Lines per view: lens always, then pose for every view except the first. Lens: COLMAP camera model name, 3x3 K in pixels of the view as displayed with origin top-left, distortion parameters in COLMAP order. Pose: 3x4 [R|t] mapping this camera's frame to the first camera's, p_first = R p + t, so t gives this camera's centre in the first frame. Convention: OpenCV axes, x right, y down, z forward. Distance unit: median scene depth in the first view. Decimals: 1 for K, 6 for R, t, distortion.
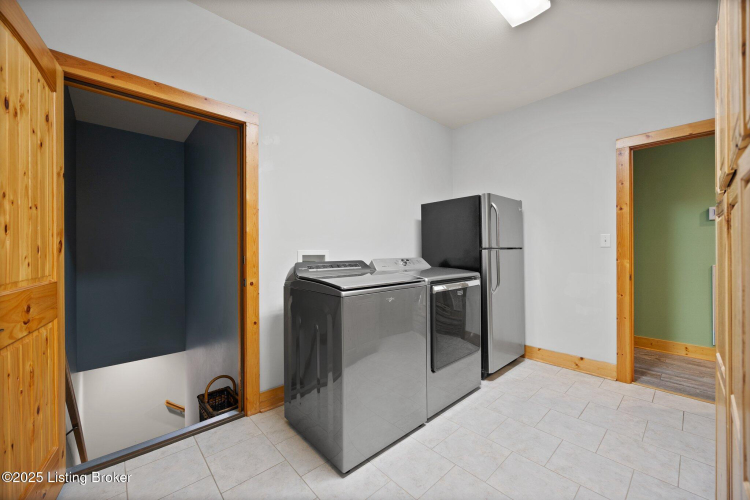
lens RADIAL K [[292.4, 0, 376.5], [0, 292.4, 252.5], [0, 0, 1]] dist [-0.001340, 0.000160]
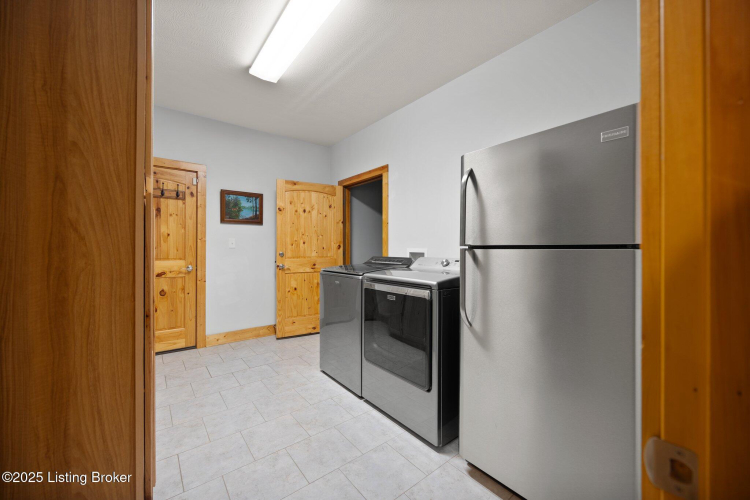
lens RADIAL K [[292.4, 0, 376.1], [0, 292.4, 252.0], [0, 0, 1]] dist [-0.001340, 0.000160]
pose [[-0.073961, 0.016841, -0.997119, 1.258427], [-0.011598, 0.999775, 0.017746, -0.016031], [0.997194, 0.012877, -0.073749, 1.094172]]
